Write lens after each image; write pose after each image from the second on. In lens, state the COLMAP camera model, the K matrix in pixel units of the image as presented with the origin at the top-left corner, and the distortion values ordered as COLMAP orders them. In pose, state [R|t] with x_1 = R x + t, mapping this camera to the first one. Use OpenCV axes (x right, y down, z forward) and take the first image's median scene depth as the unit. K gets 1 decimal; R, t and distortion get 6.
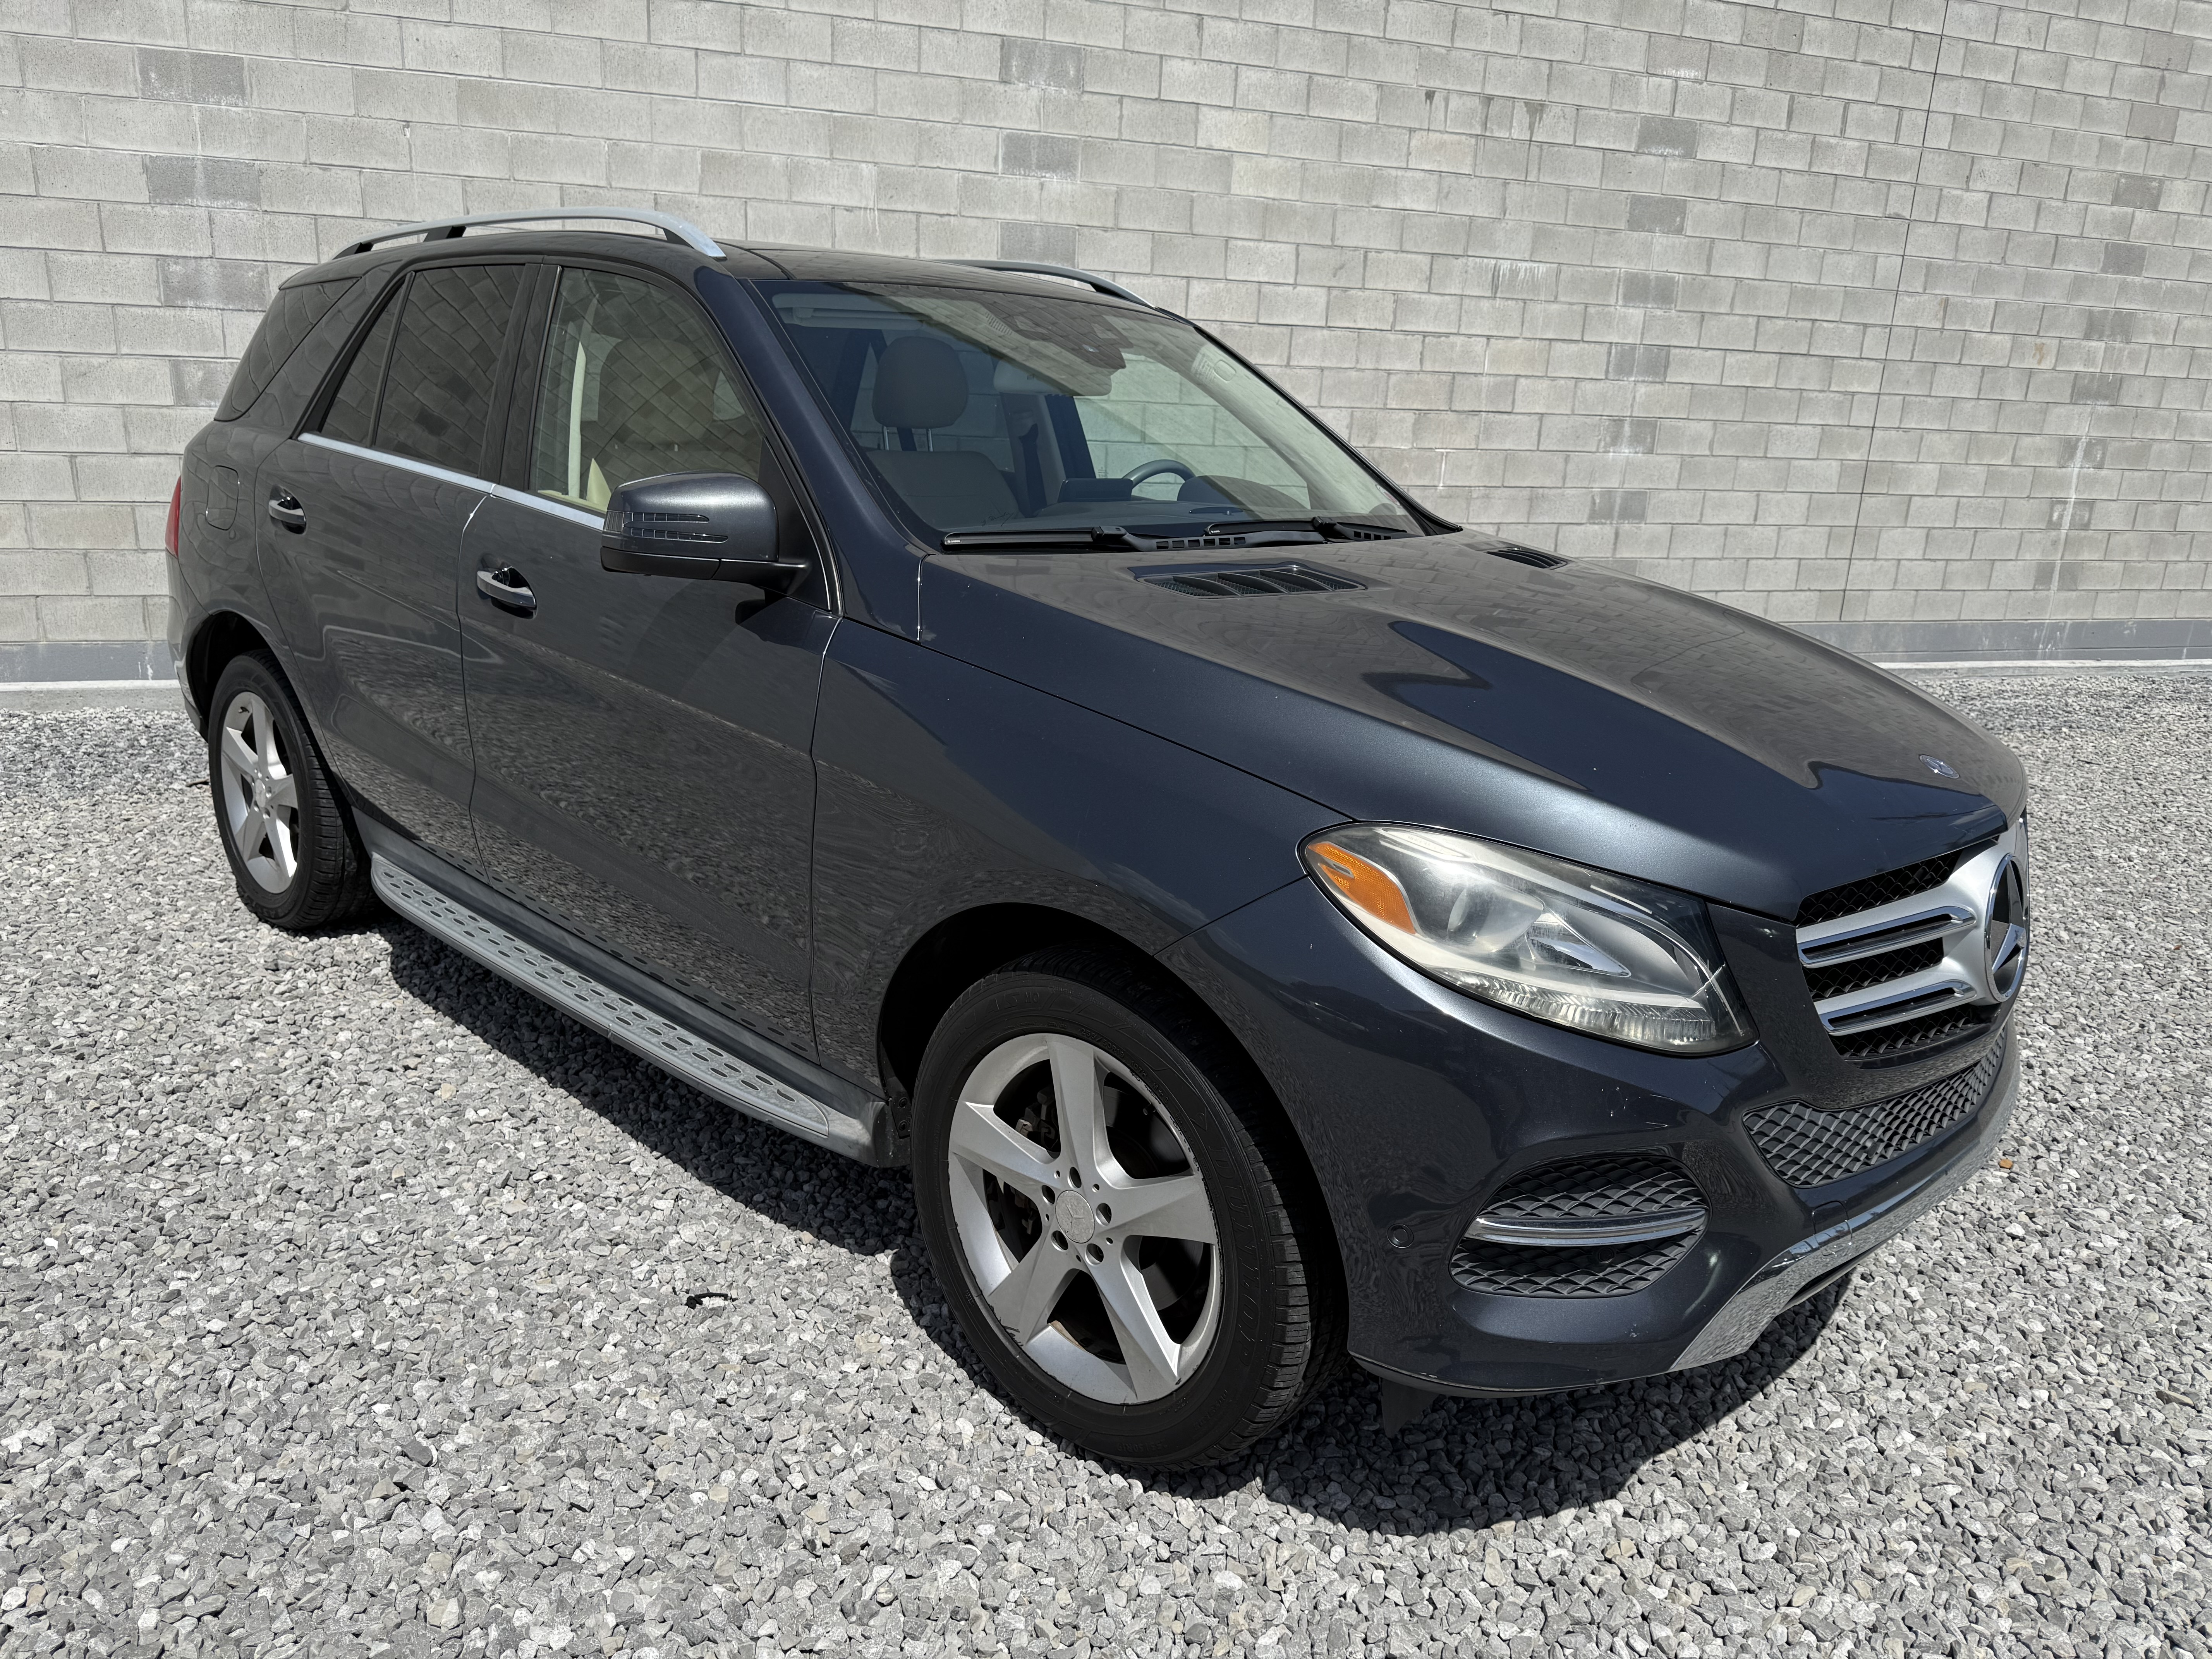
lens RADIAL K [[1584.9, 0, 1112.5], [0, 1584.9, 830.1], [0, 0, 1]] dist [0.020308, -0.023659]
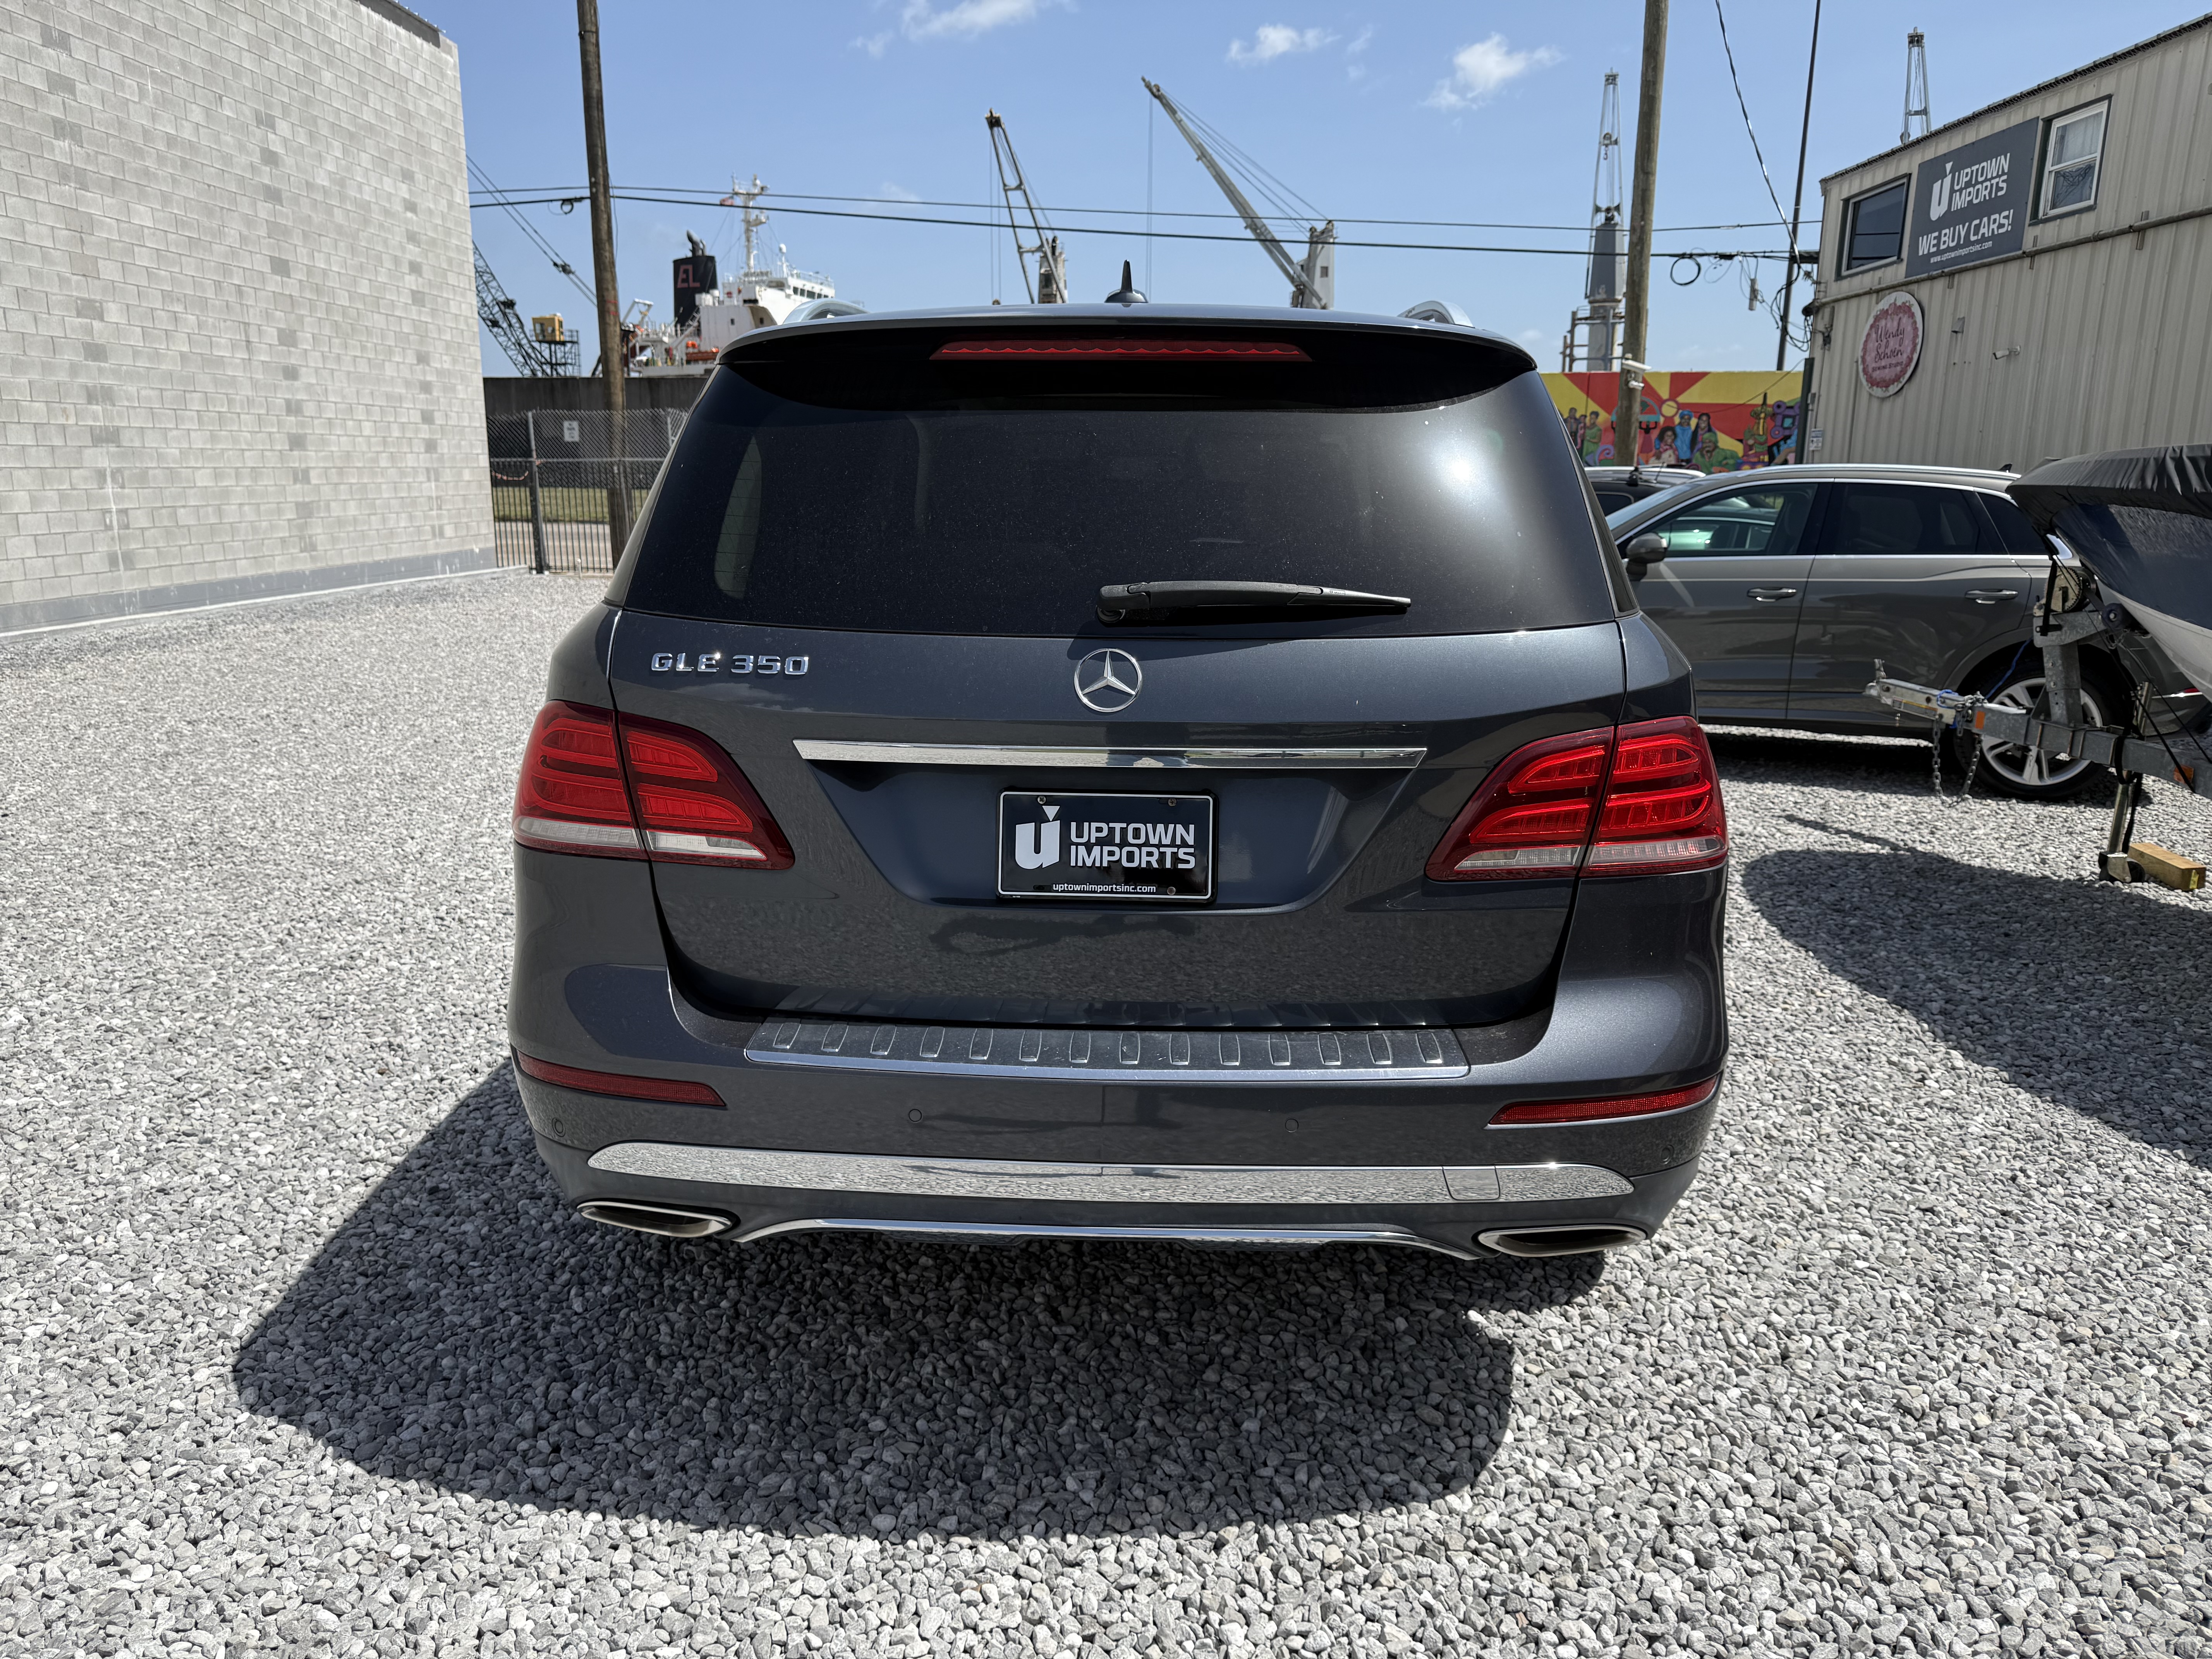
lens RADIAL K [[1584.9, 0, 1108.0], [0, 1584.9, 843.2], [0, 0, 1]] dist [0.020308, -0.023659]
pose [[0.379606, -0.249130, 0.890974, -0.617093], [0.258878, 0.953192, 0.156230, 0.135939], [-0.888190, 0.171347, 0.426331, -0.567825]]
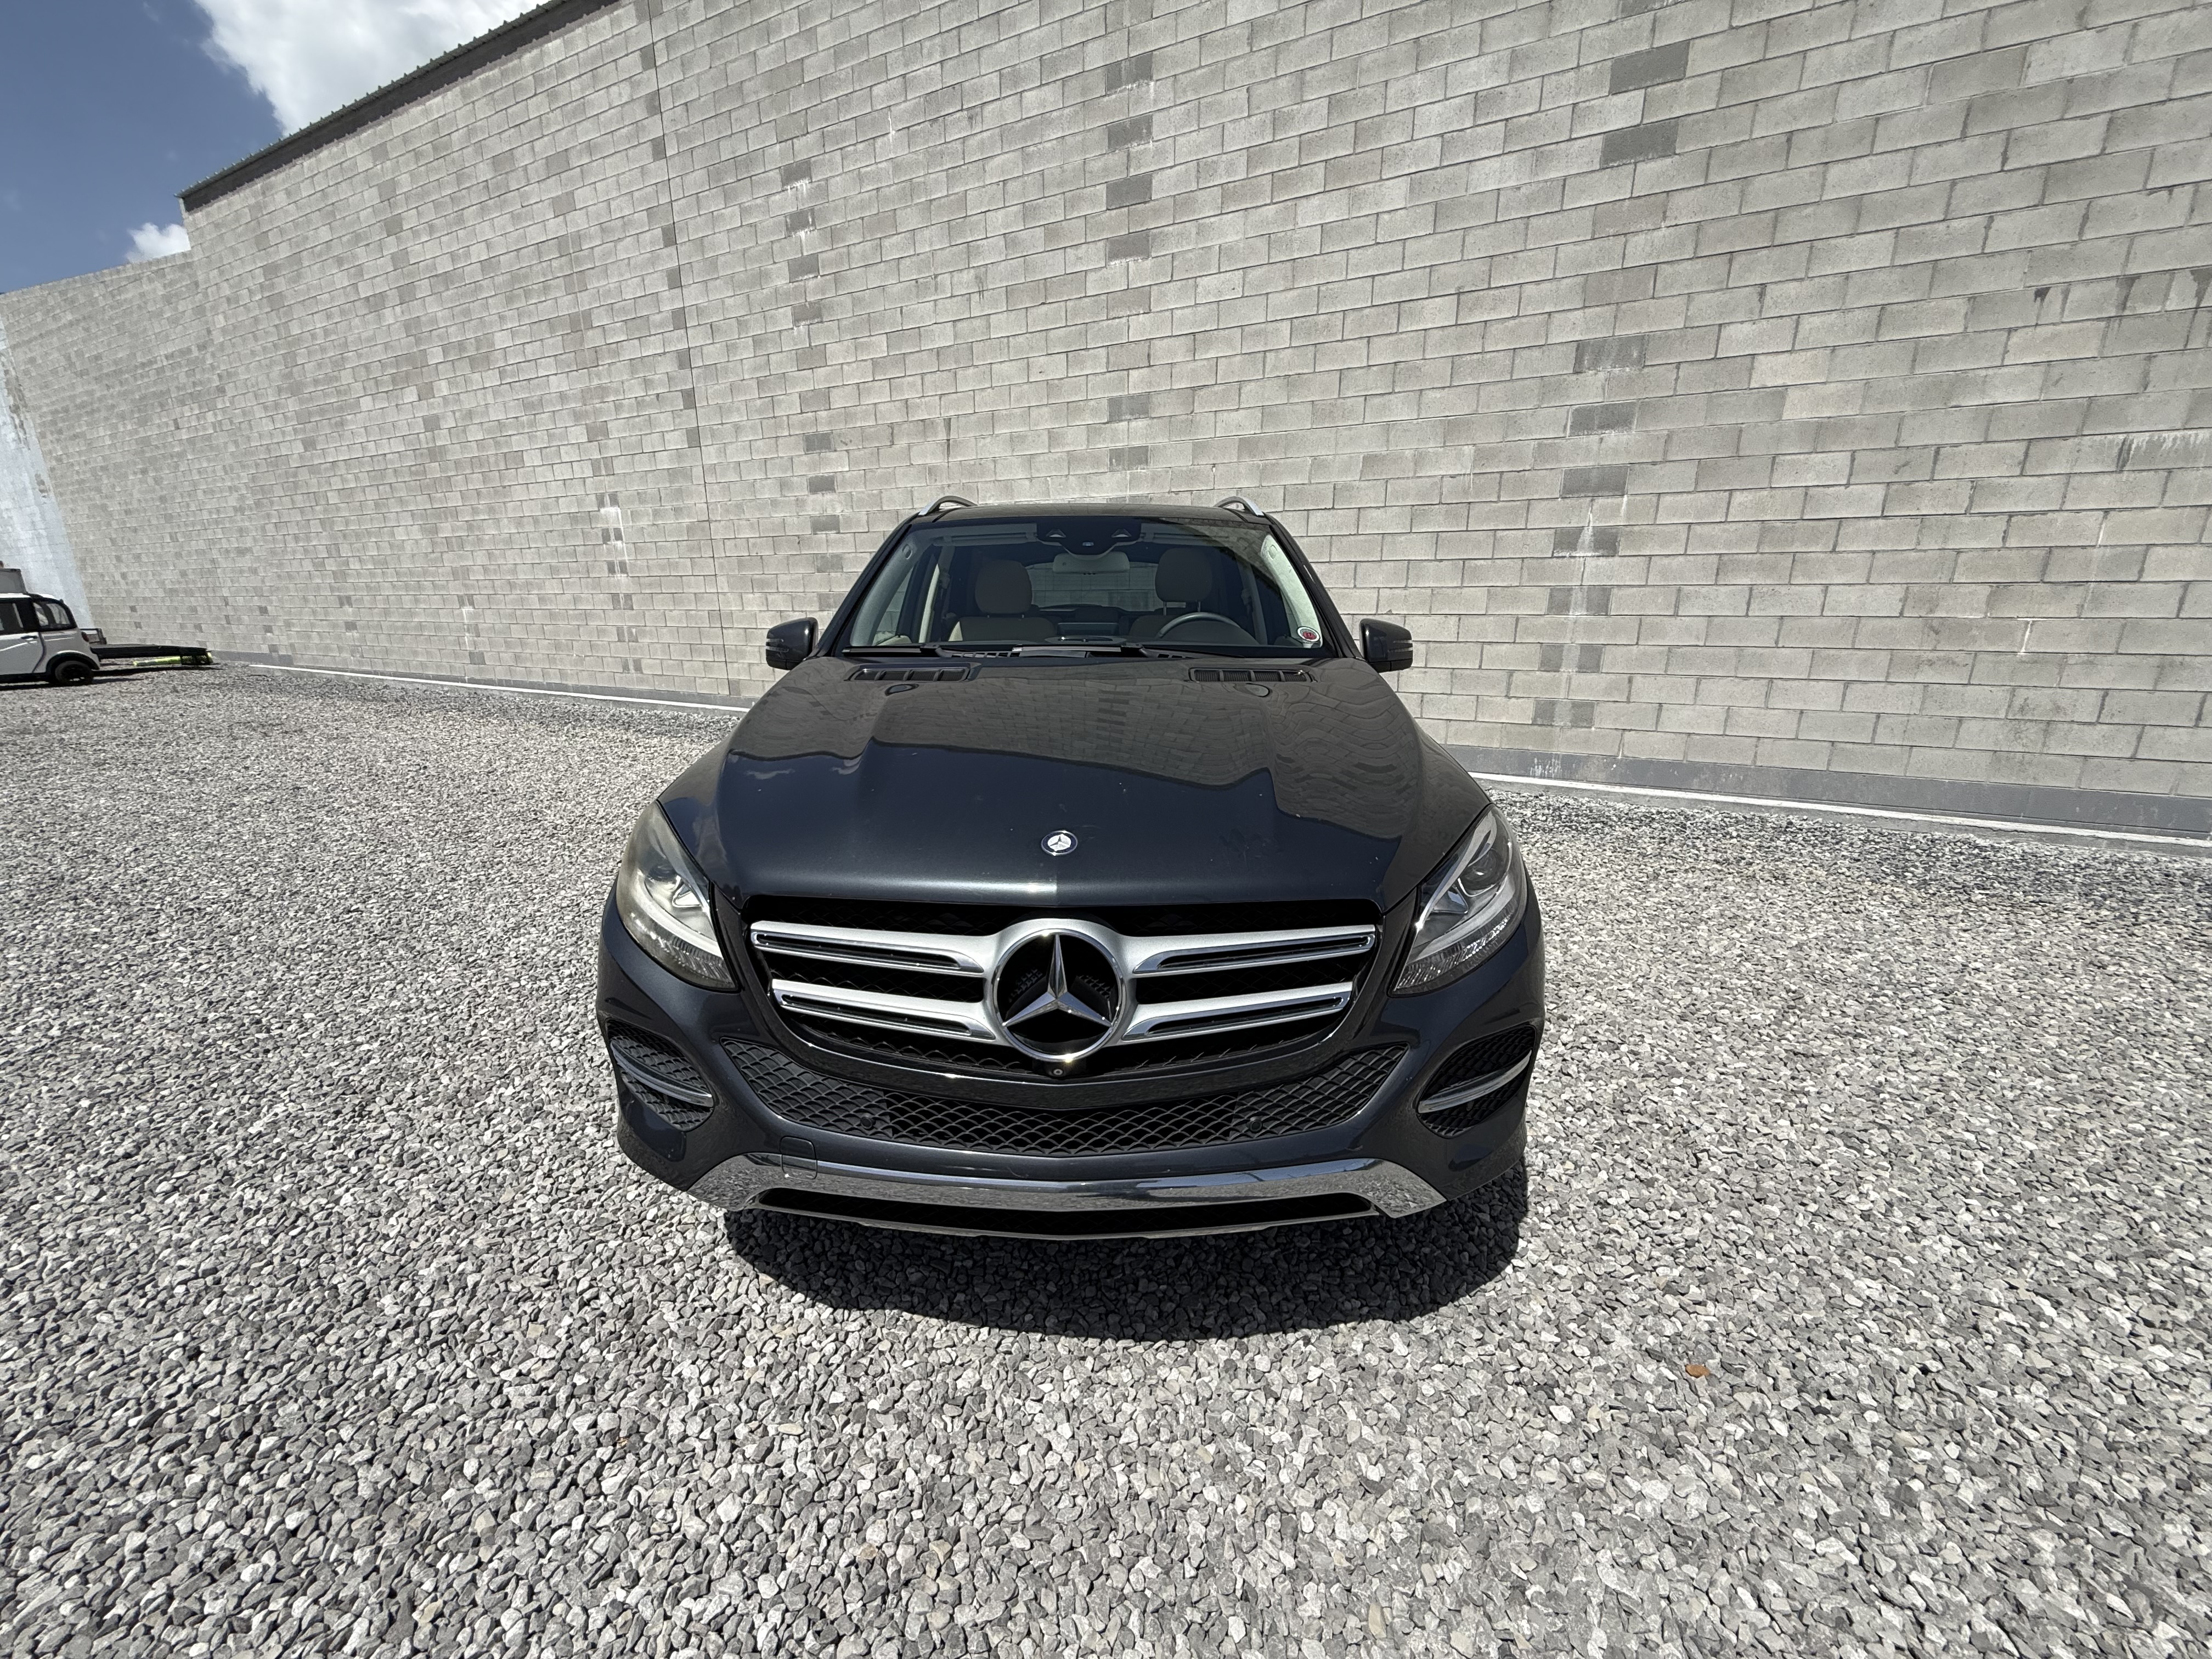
lens RADIAL K [[889.0, 0, 1106.7], [0, 889.0, 832.0], [0, 0, 1]] dist [0.003677, 0.000049]
pose [[0.675315, 0.146305, -0.722872, 0.271357], [-0.166627, 0.985051, 0.043703, -0.021489], [0.718460, 0.090937, 0.689598, 0.160485]]
